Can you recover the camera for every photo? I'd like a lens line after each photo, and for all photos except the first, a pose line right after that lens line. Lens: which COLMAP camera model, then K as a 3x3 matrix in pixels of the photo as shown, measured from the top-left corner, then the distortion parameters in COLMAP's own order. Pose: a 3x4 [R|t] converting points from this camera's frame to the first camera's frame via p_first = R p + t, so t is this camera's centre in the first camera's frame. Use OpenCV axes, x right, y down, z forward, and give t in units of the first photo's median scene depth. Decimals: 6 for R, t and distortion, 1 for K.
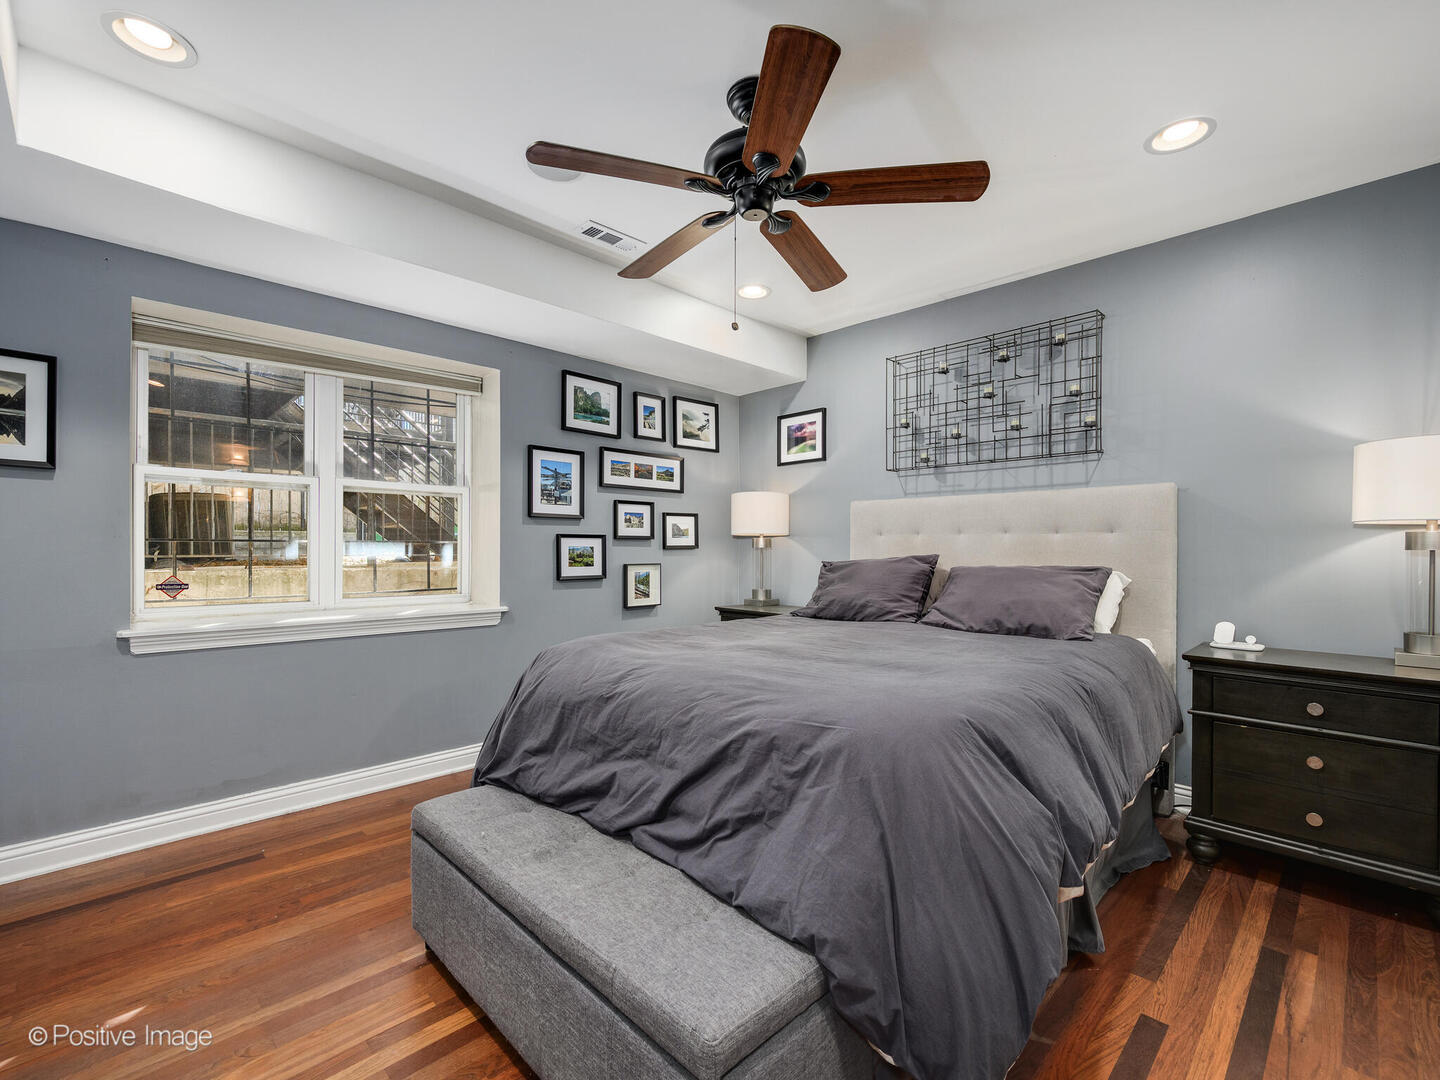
lens RADIAL K [[641.9, 0, 720.0], [0, 641.9, 540.0], [0, 0, 1]] dist [-0.000768, 0.000061]
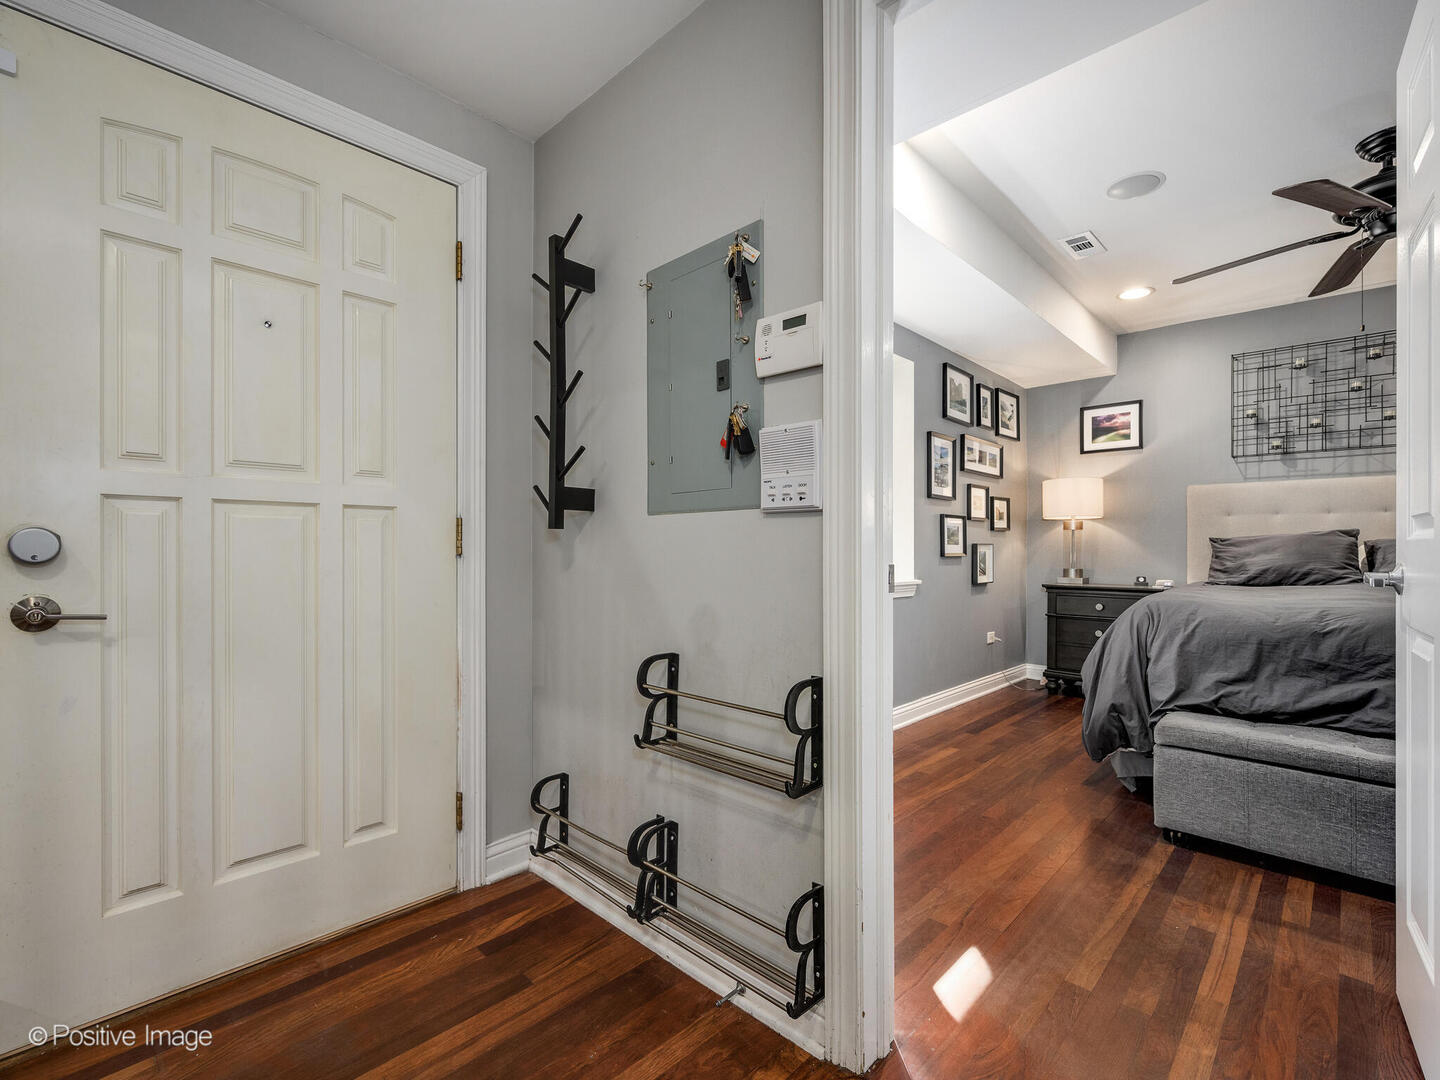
lens RADIAL K [[663.2, 0, 725.8], [0, 663.2, 544.6], [0, 0, 1]] dist [-0.000794, 0.000390]
pose [[0.999280, -0.001112, 0.037913, -0.616994], [0.000782, 0.999962, 0.008718, 0.029562], [-0.037921, -0.008682, 0.999243, -0.097826]]
